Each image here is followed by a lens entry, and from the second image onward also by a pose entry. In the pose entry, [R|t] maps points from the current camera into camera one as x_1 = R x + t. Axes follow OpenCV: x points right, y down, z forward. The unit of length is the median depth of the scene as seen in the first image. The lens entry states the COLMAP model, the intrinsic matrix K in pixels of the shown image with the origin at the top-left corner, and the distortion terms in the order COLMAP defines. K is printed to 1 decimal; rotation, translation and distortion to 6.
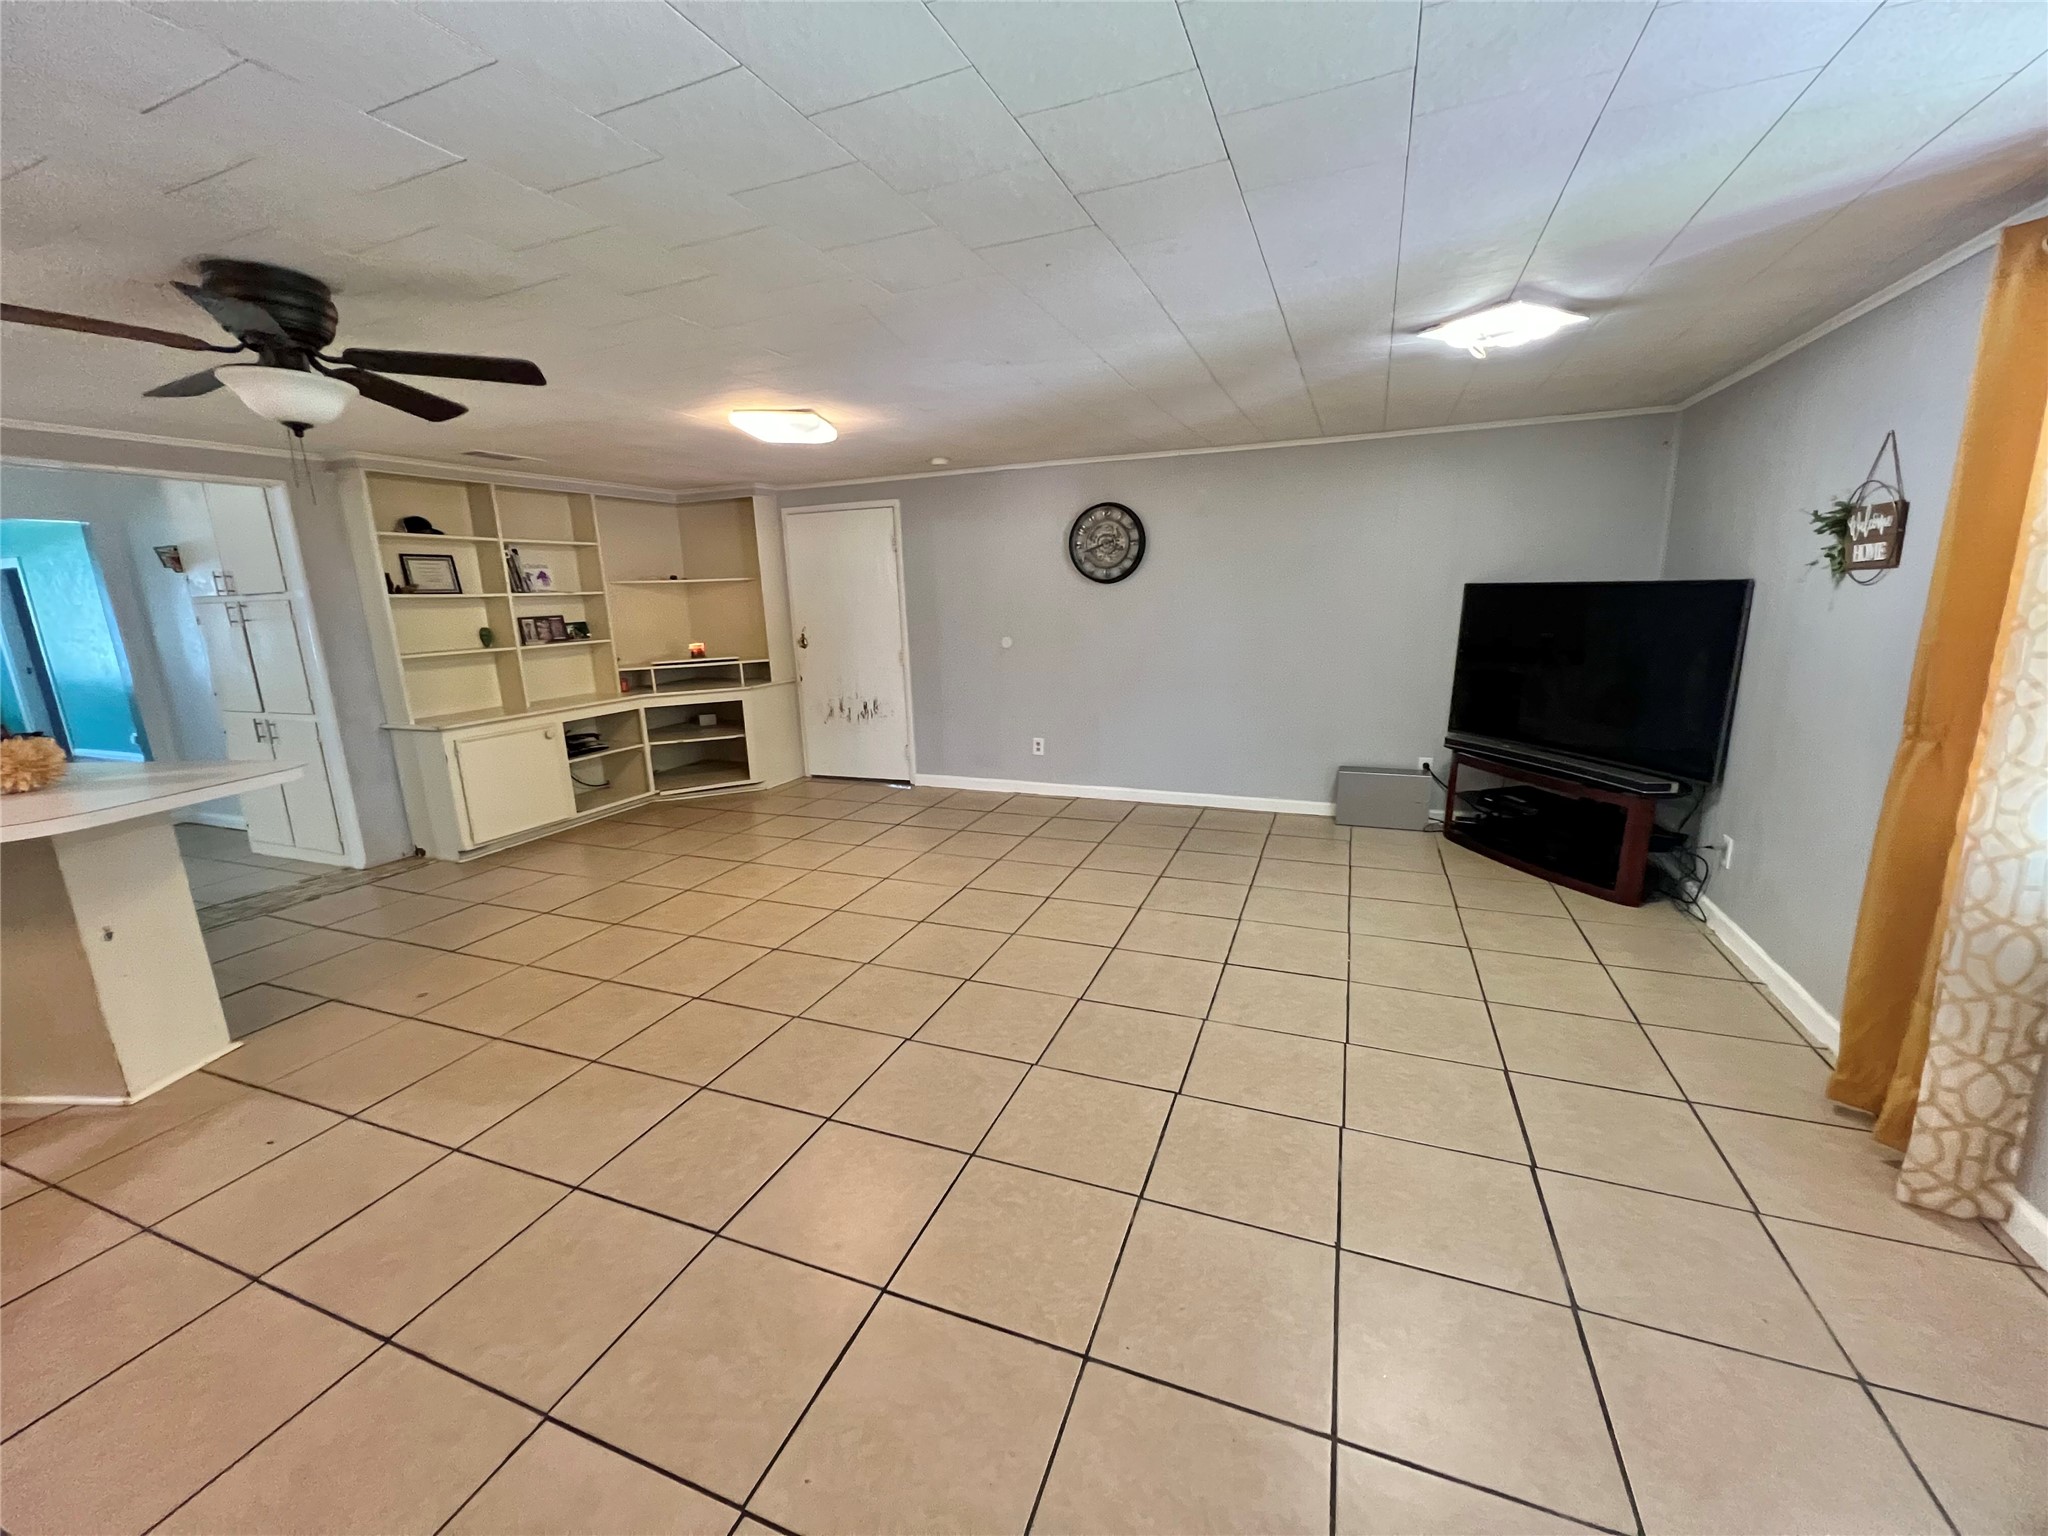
lens RADIAL K [[818.7, 0, 1024.0], [0, 818.7, 768.0], [0, 0, 1]] dist [0.001455, 0.000139]
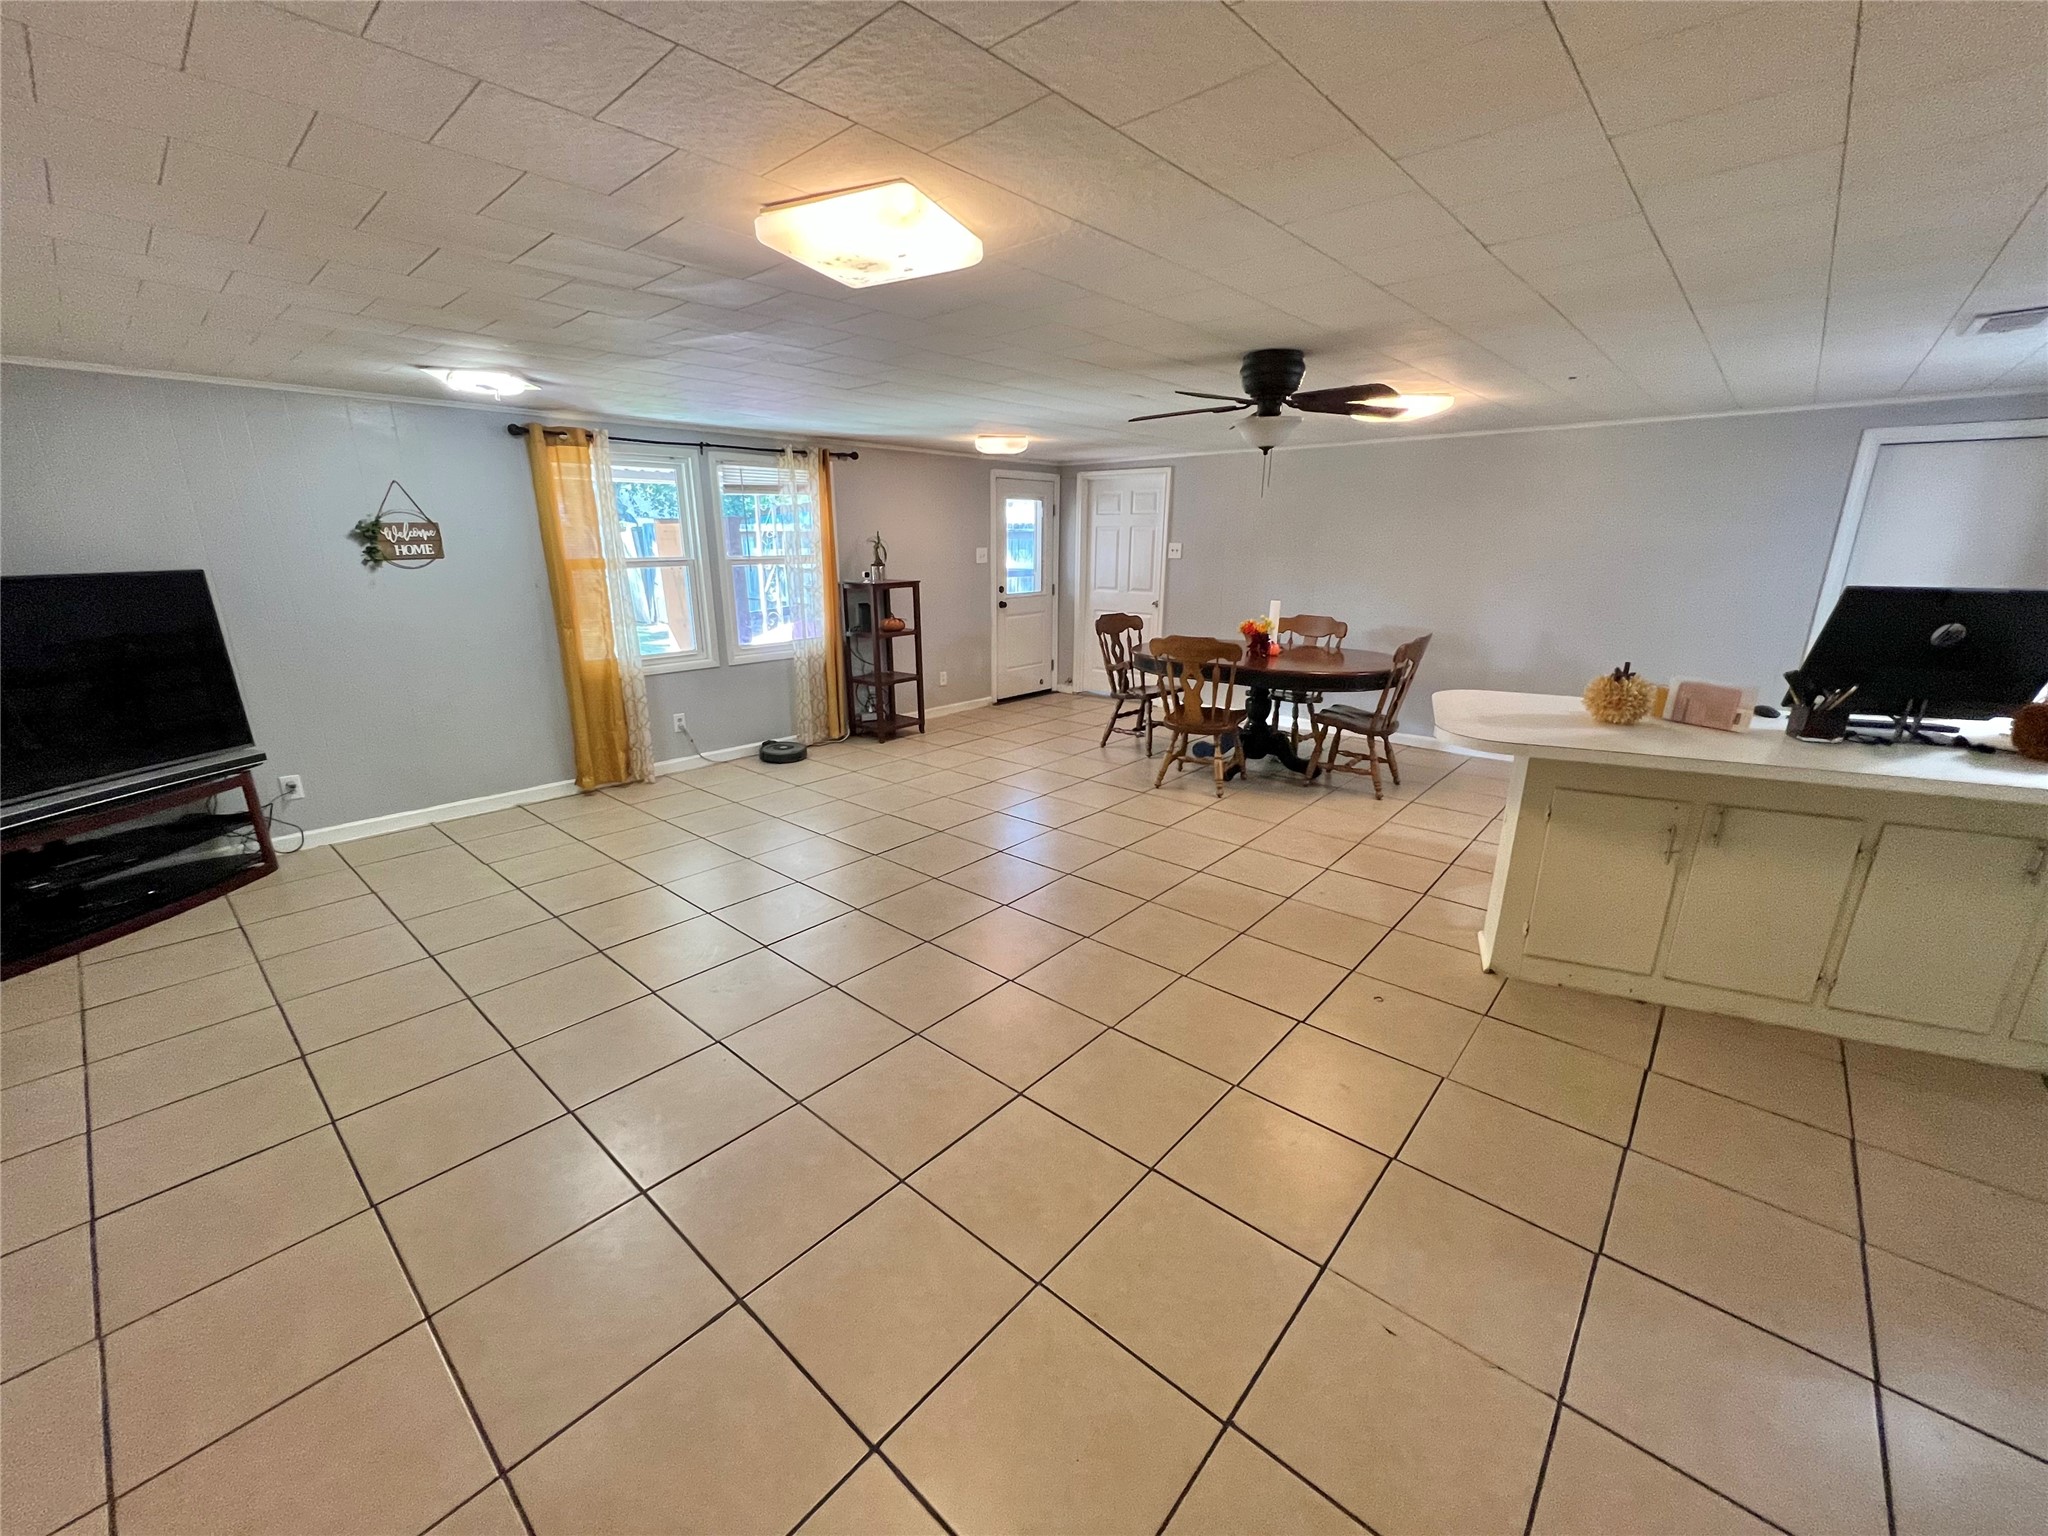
lens RADIAL K [[818.4, 0, 1026.8], [0, 818.4, 774.4], [0, 0, 1]] dist [-0.006967, 0.002735]
pose [[-0.940190, -0.068403, 0.333711, -0.815693], [0.096458, 0.886081, 0.453383, -0.497274], [-0.326708, 0.458456, -0.826487, 2.218769]]
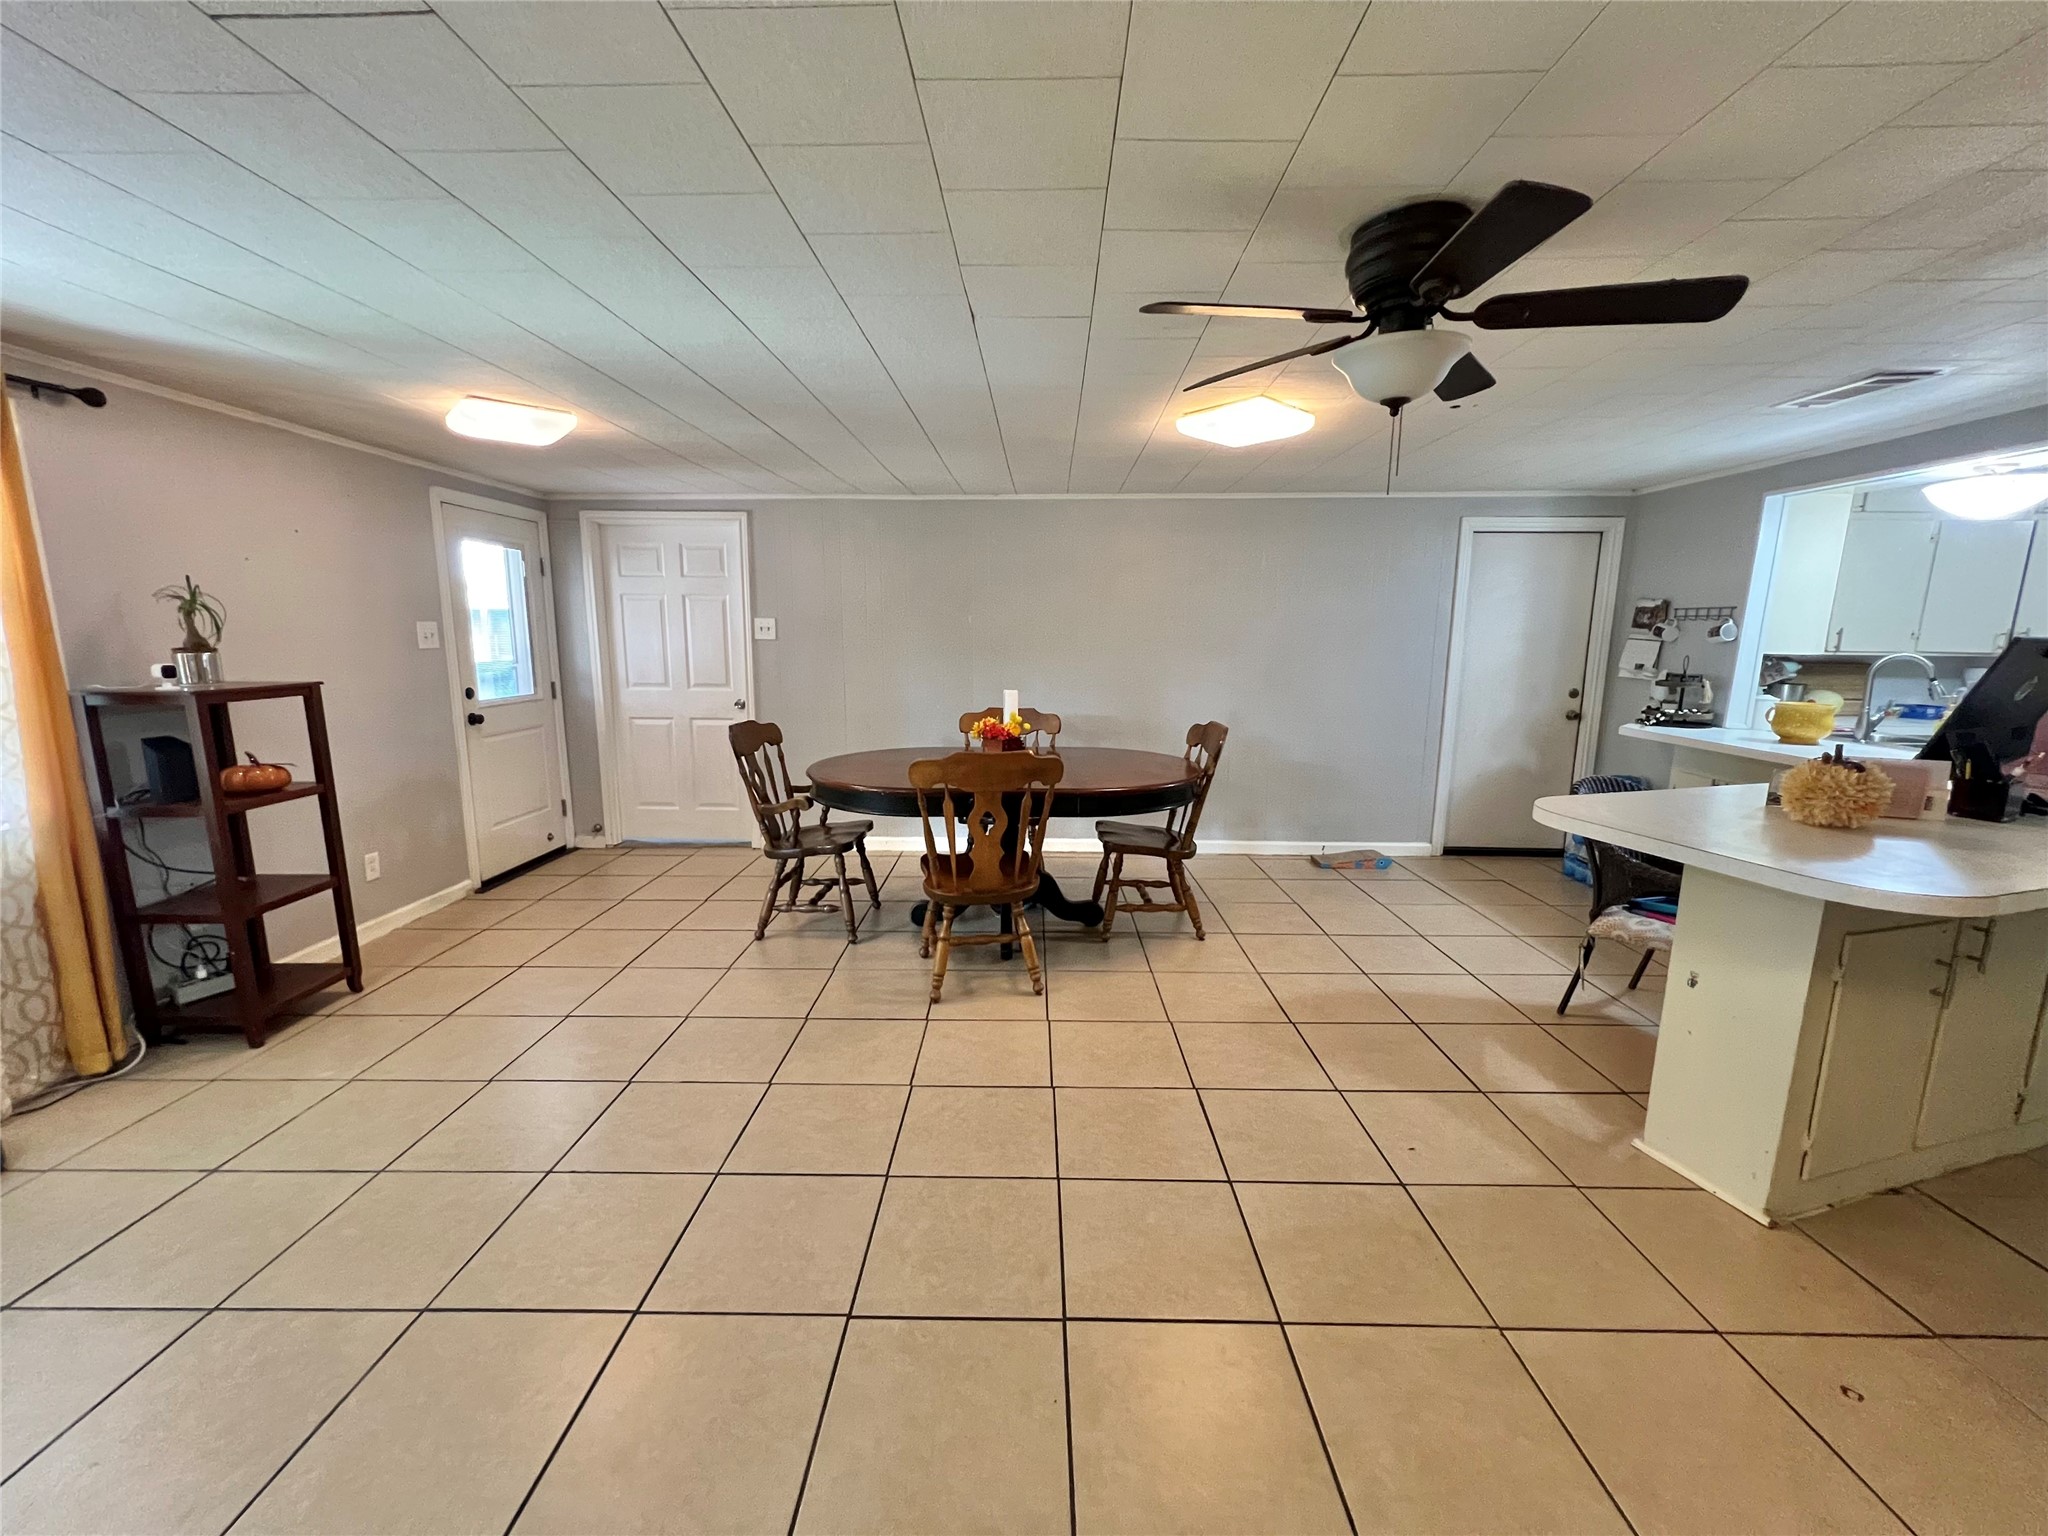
lens RADIAL K [[818.4, 0, 1026.8], [0, 818.4, 774.4], [0, 0, 1]] dist [-0.006967, 0.002735]
pose [[-0.936775, 0.082646, -0.340033, -0.165593], [-0.052165, 0.927872, 0.369233, -0.281595], [0.346023, 0.363626, -0.864896, 1.399439]]
